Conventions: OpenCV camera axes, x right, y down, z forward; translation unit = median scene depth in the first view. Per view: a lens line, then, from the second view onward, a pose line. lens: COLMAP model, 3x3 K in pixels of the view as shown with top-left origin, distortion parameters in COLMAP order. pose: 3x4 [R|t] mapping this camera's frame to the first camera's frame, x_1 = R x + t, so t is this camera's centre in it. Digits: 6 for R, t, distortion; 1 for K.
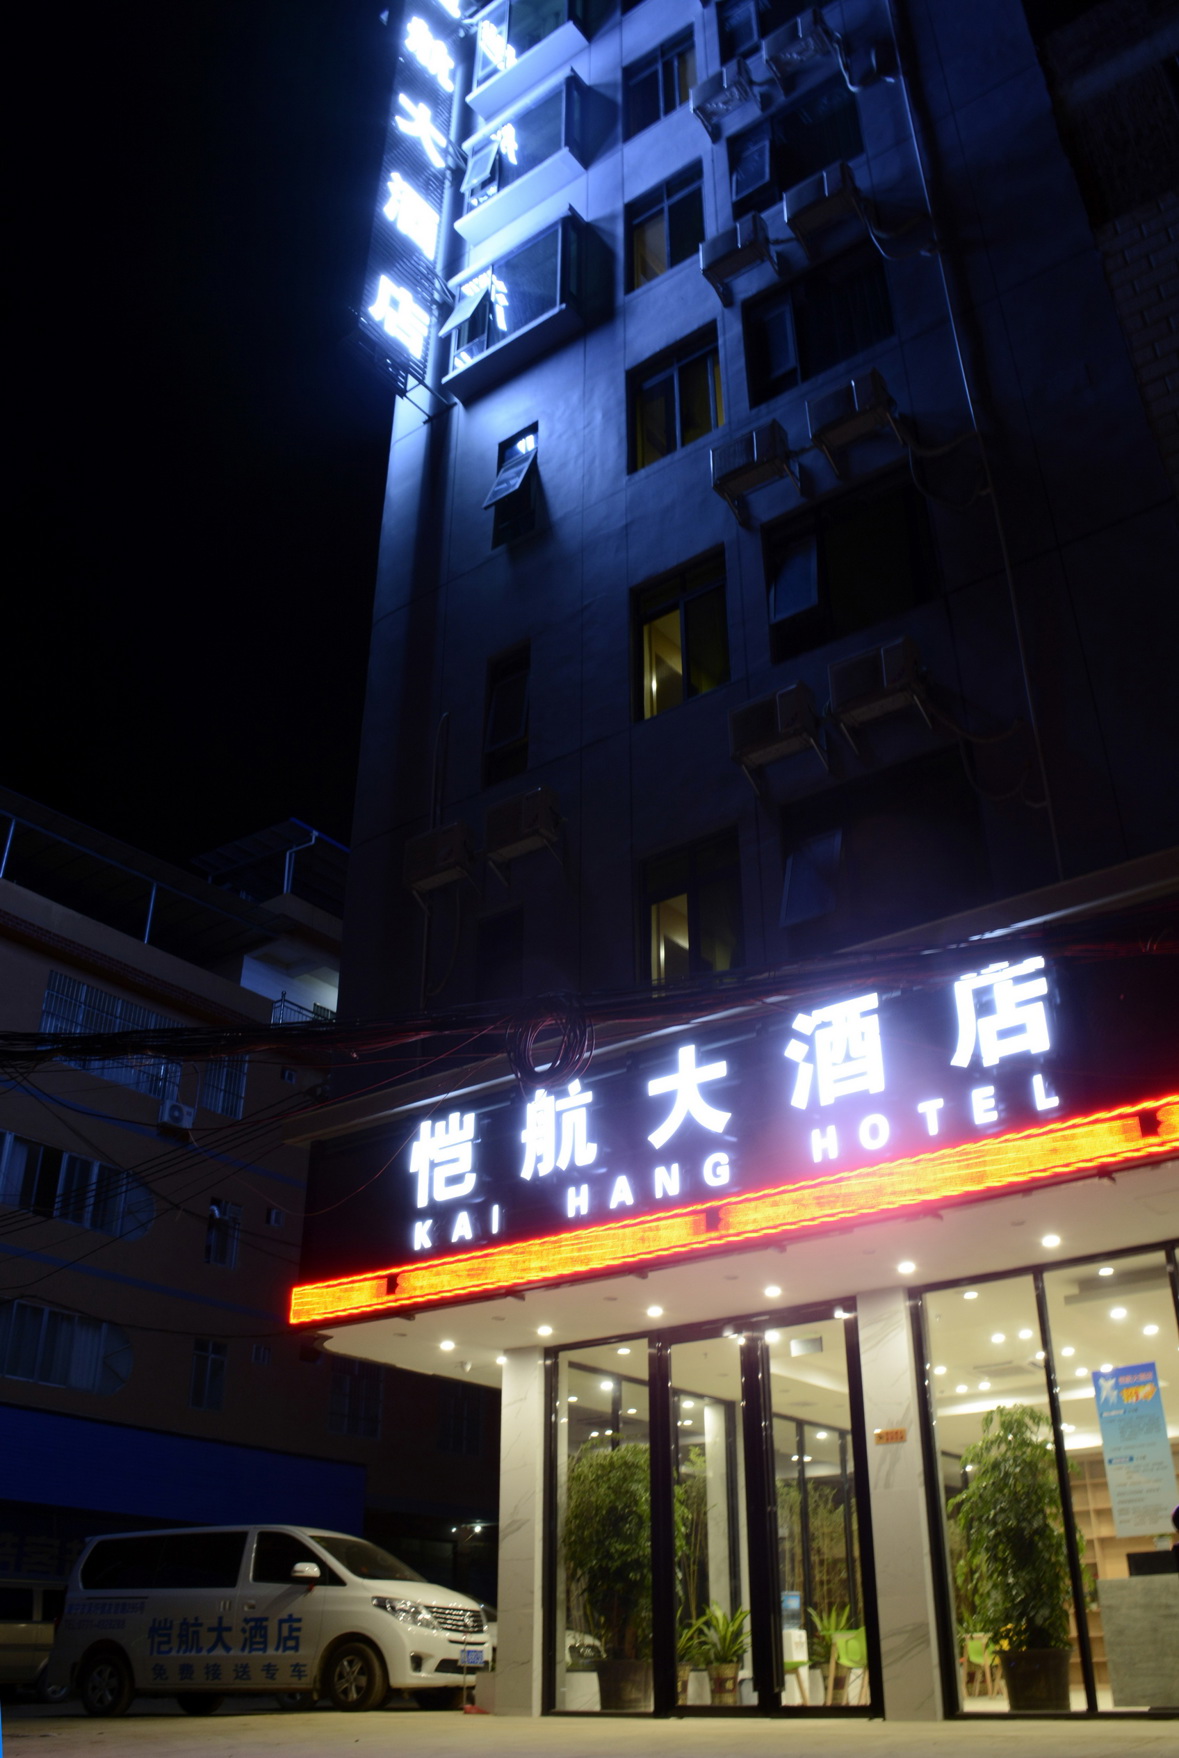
lens RADIAL K [[1465.9, 0, 589.5], [0, 1465.9, 879.0], [0, 0, 1]] dist [-0.153331, 0.095084]
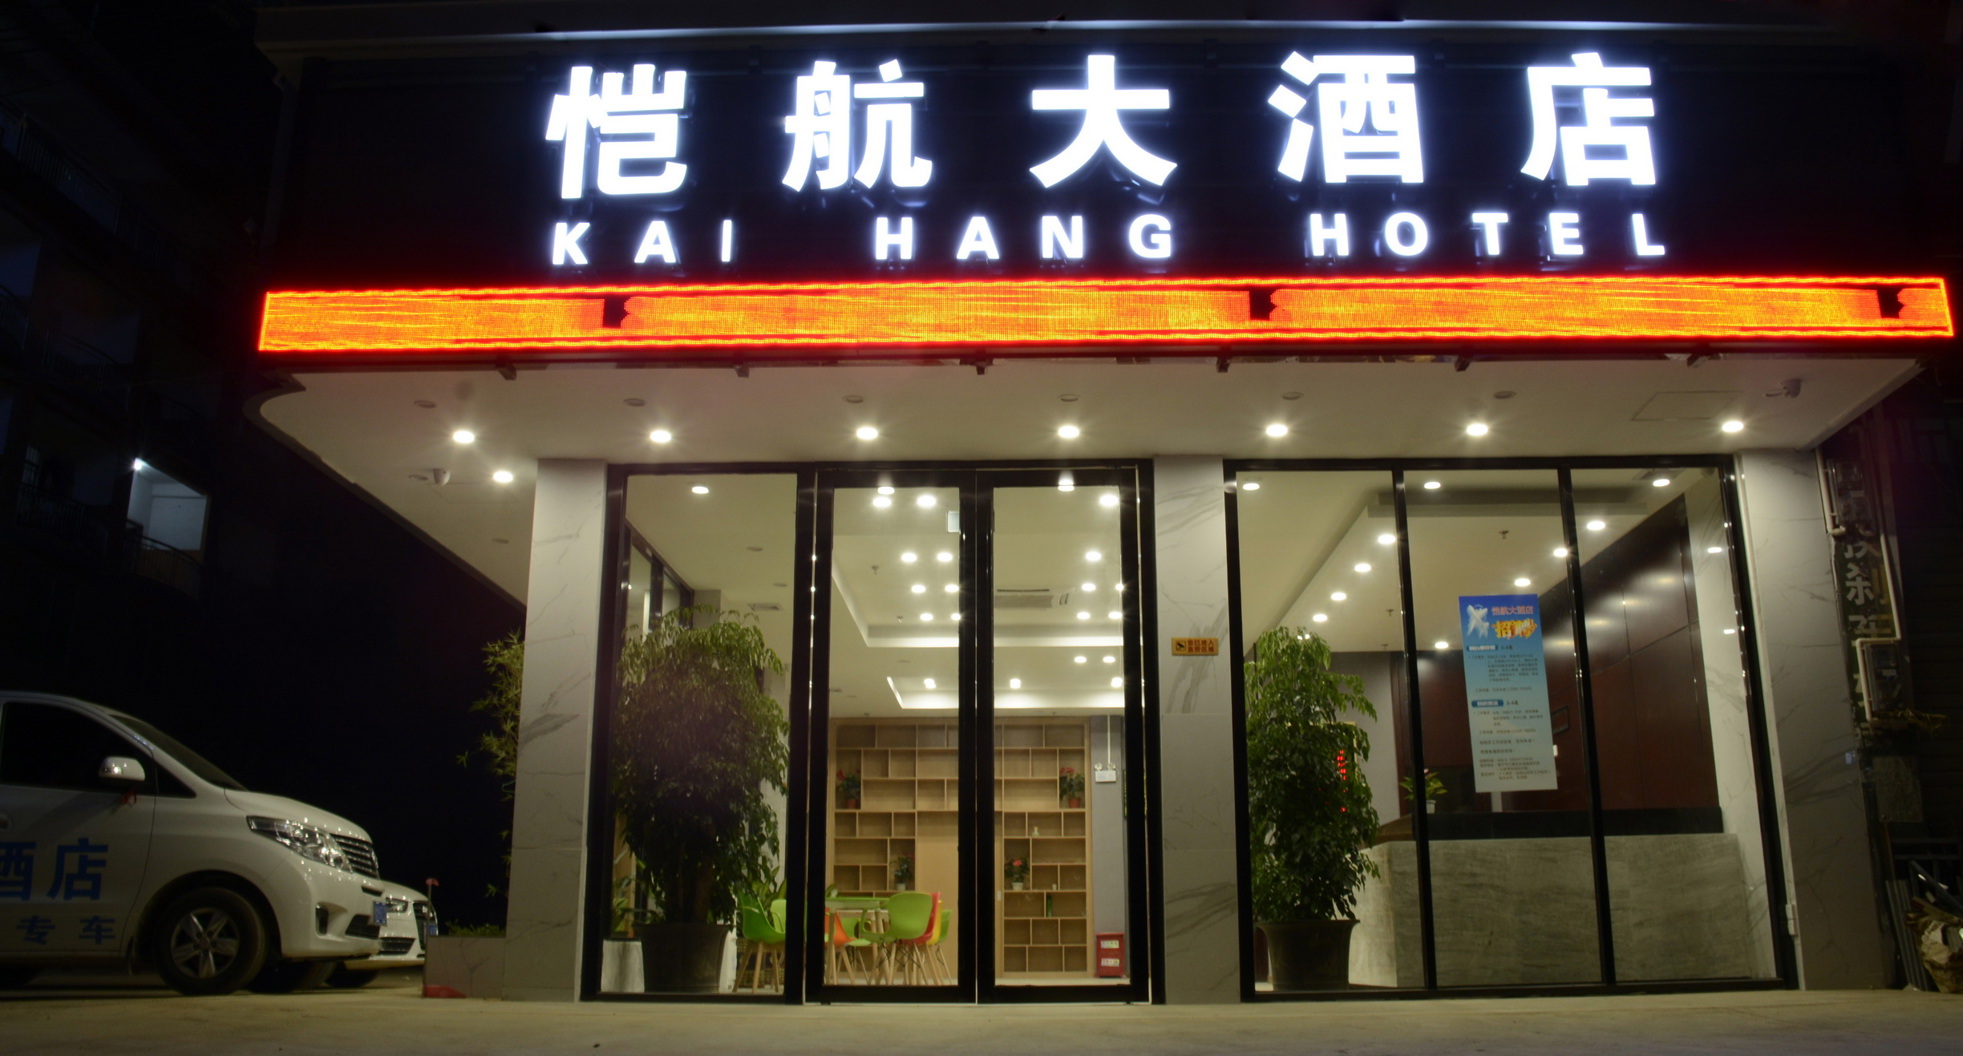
lens RADIAL K [[1663.8, 0, 983.5], [0, 1663.8, 436.7], [0, 0, 1]] dist [-0.150435, 0.098479]
pose [[0.809592, 0.173712, 0.560701, -0.360827], [-0.286706, 0.950539, 0.119484, 0.199633], [-0.512212, -0.257489, 0.819352, 0.347229]]
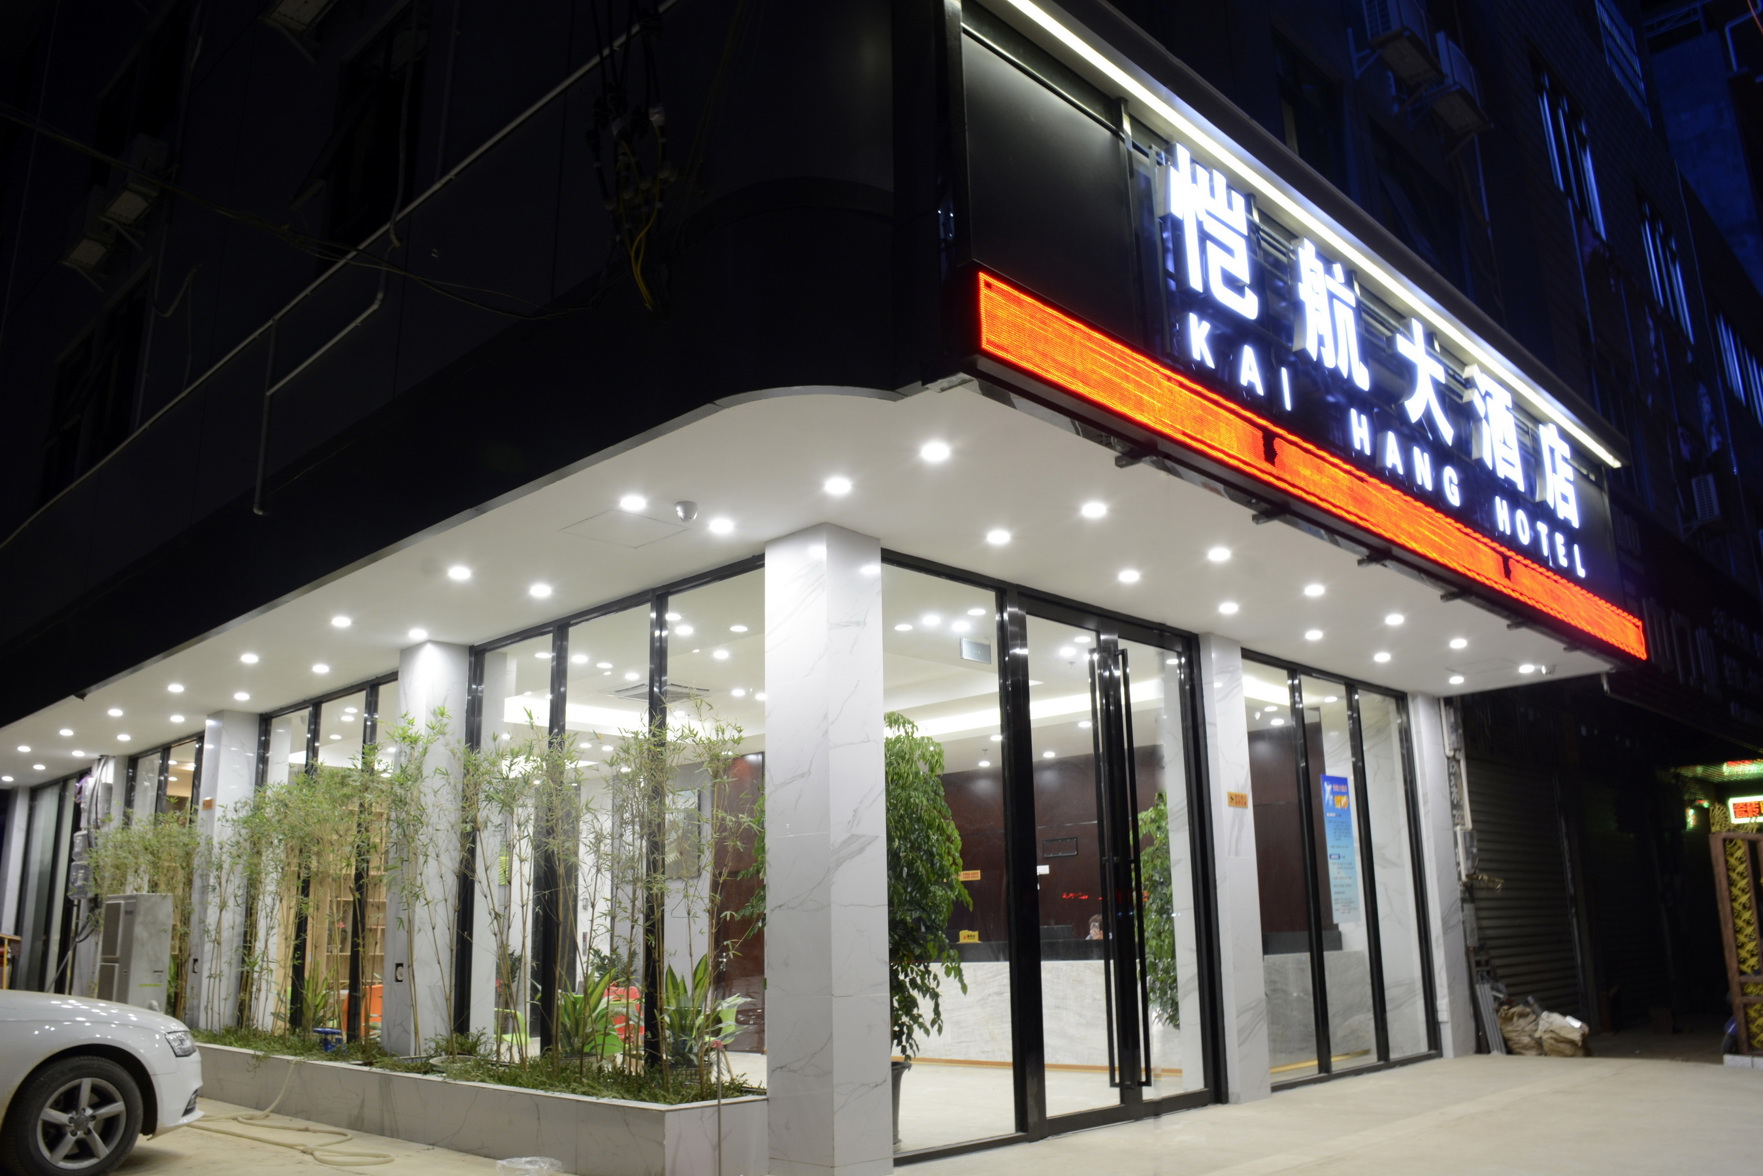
lens RADIAL K [[1367.9, 0, 881.5], [0, 1367.9, 588.0], [0, 0, 1]] dist [-0.139349, 0.072529]
pose [[0.113689, 0.253185, 0.960714, -0.621121], [-0.469658, 0.865813, -0.172596, 0.492332], [-0.875498, -0.431585, 0.217344, 0.998394]]
